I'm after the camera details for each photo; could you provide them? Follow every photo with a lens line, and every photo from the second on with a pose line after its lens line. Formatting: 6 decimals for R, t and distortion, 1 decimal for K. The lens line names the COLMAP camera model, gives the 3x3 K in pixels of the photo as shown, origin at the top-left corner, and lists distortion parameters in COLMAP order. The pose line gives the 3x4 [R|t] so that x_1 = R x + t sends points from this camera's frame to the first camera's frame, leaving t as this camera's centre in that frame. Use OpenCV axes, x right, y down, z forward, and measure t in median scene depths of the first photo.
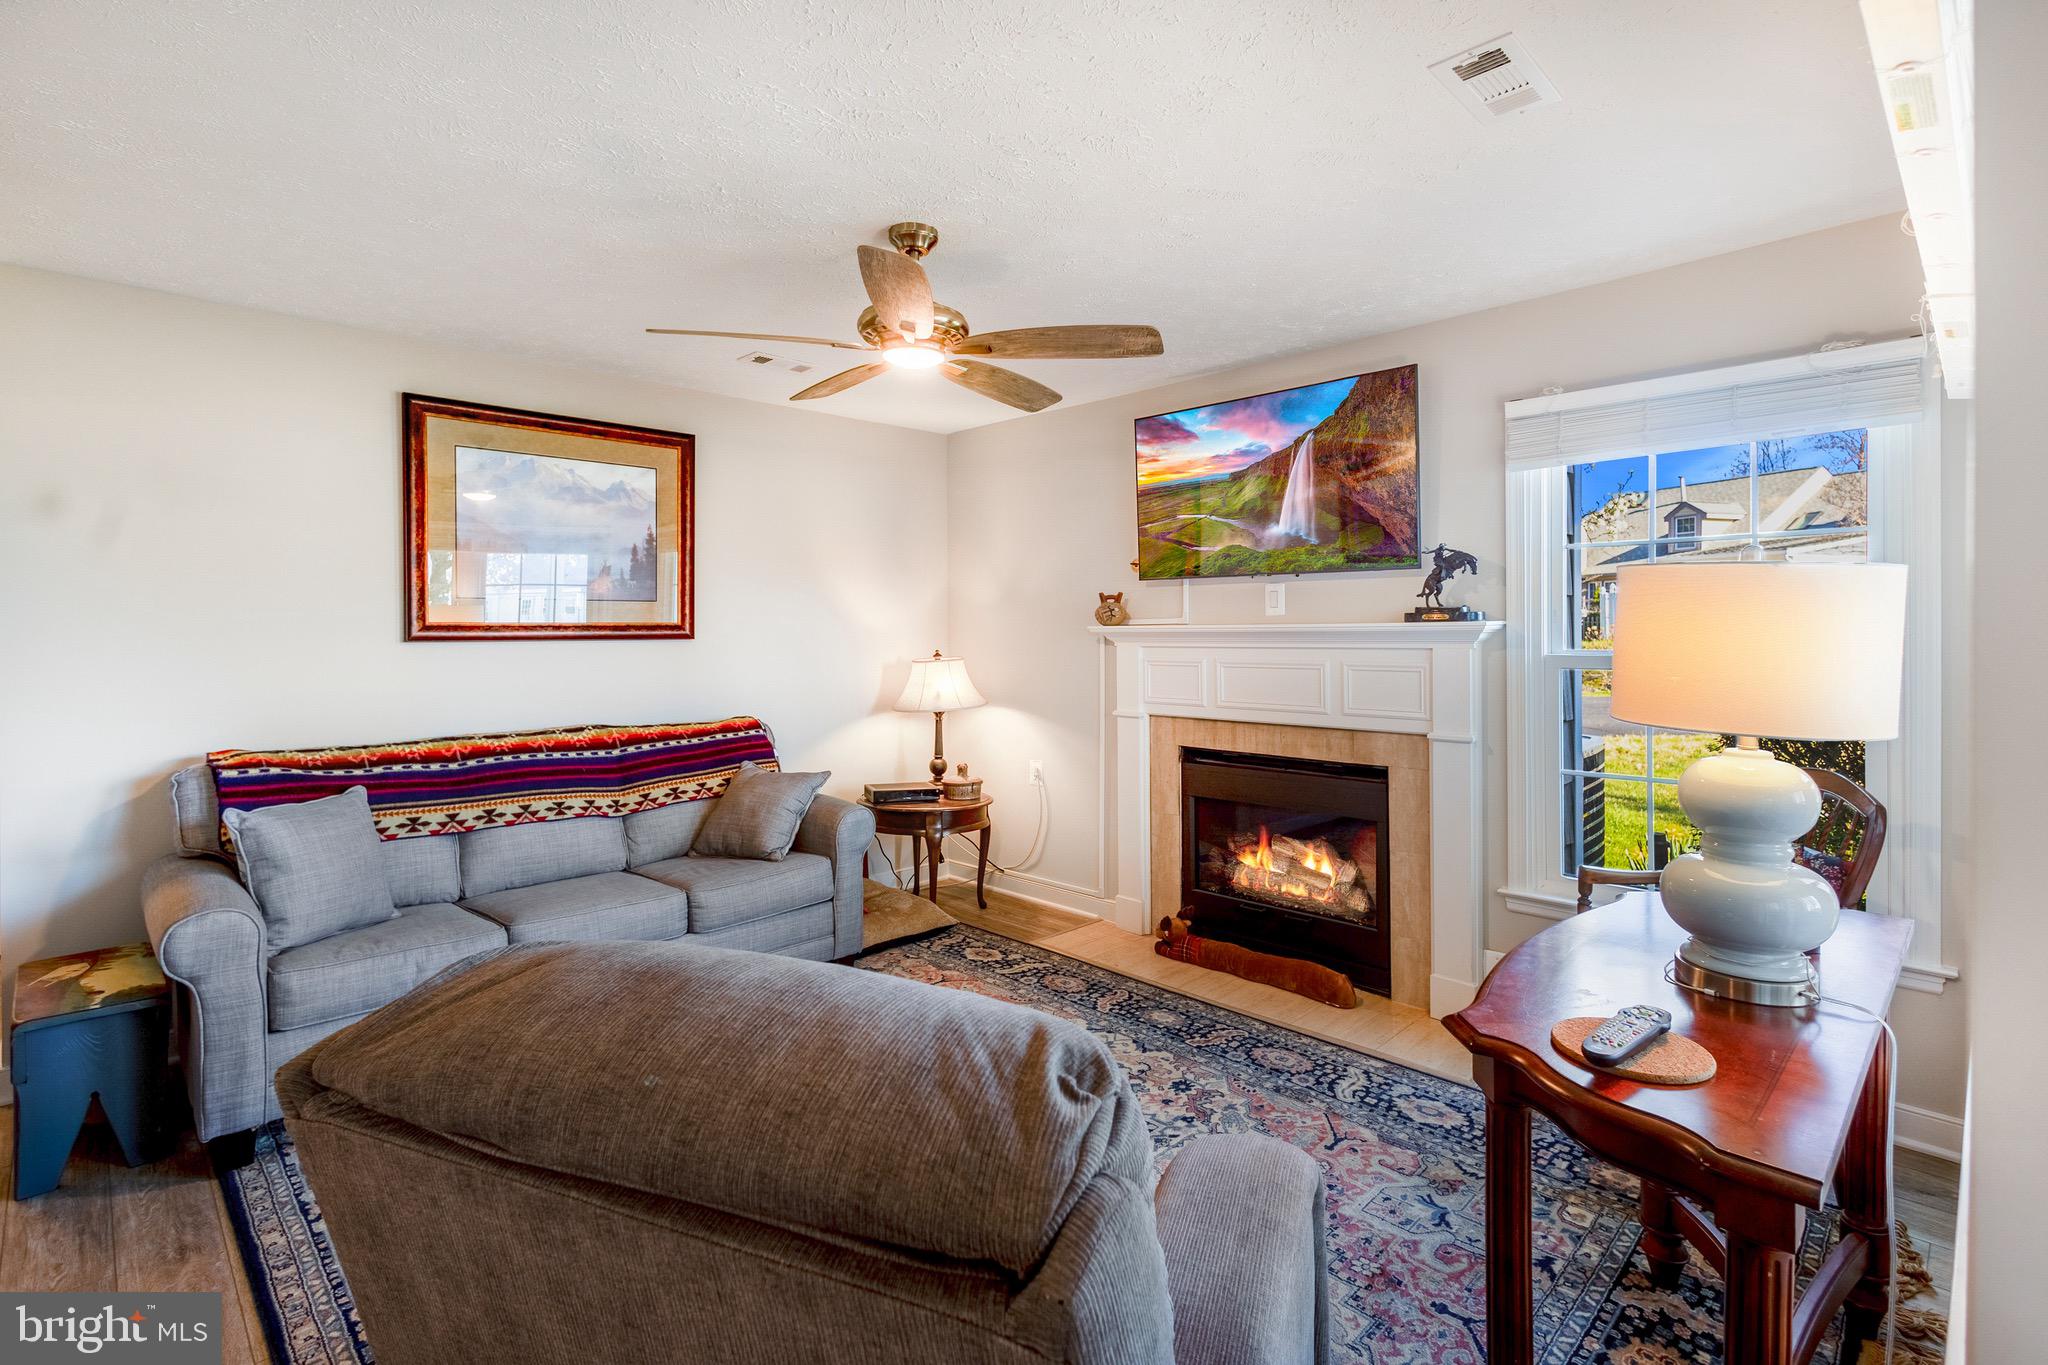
lens RADIAL K [[965.2, 0, 1023.7], [0, 965.2, 636.1], [0, 0, 1]] dist [0.010608, -0.001064]
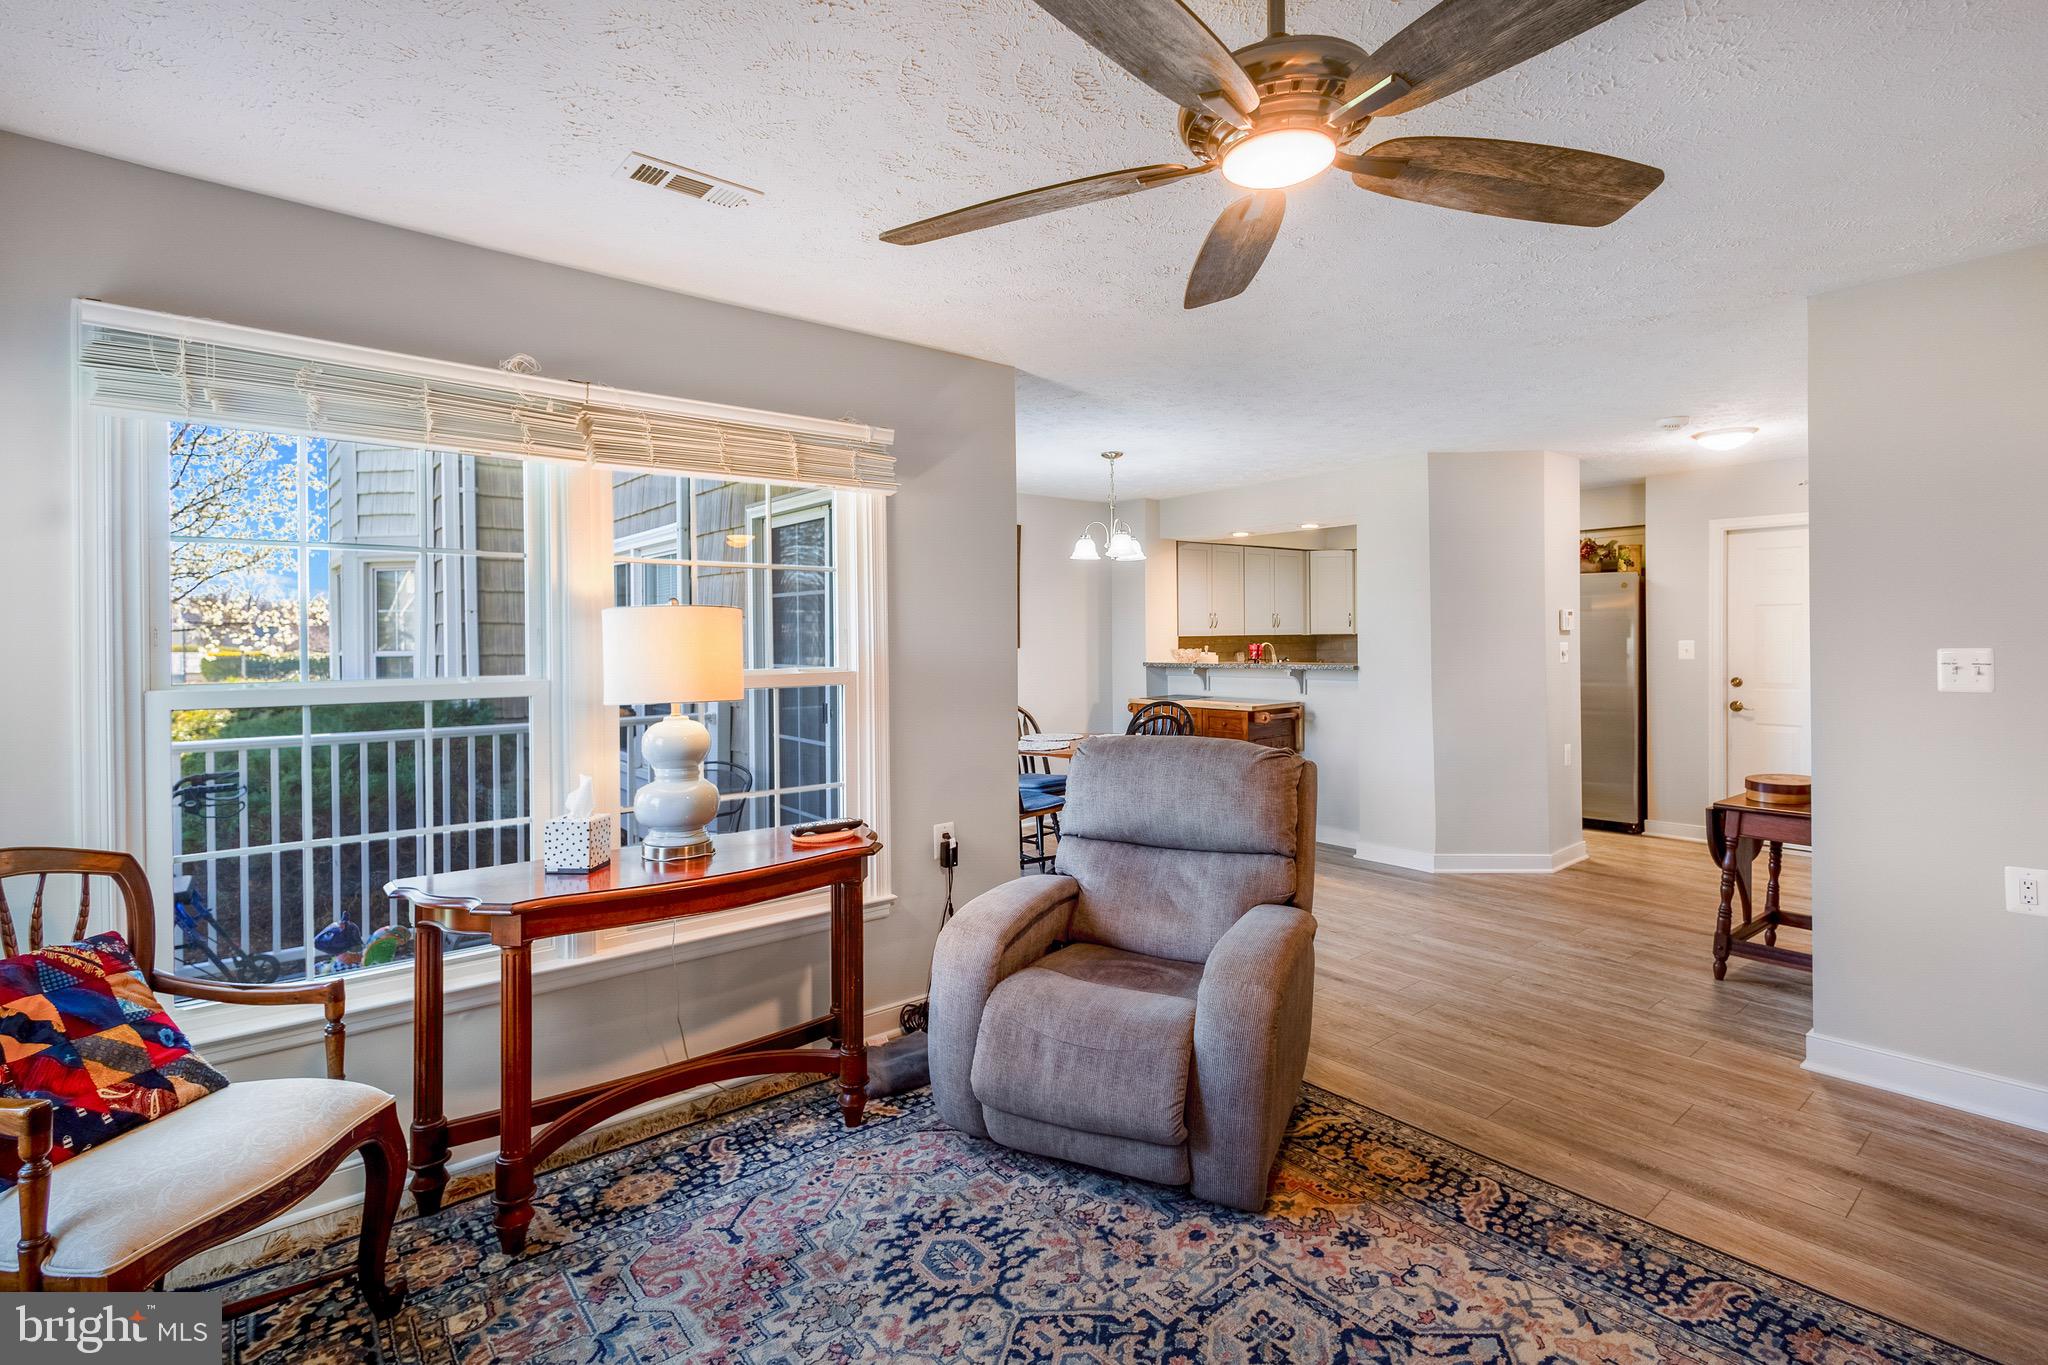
lens RADIAL K [[965.2, 0, 1031.2], [0, 965.2, 636.7], [0, 0, 1]] dist [0.010608, -0.001064]
pose [[-0.997129, 0.015504, 0.074116, -0.006236], [0.015948, 0.999858, 0.005408, -0.008751], [-0.074022, 0.006574, -0.997235, 1.103012]]
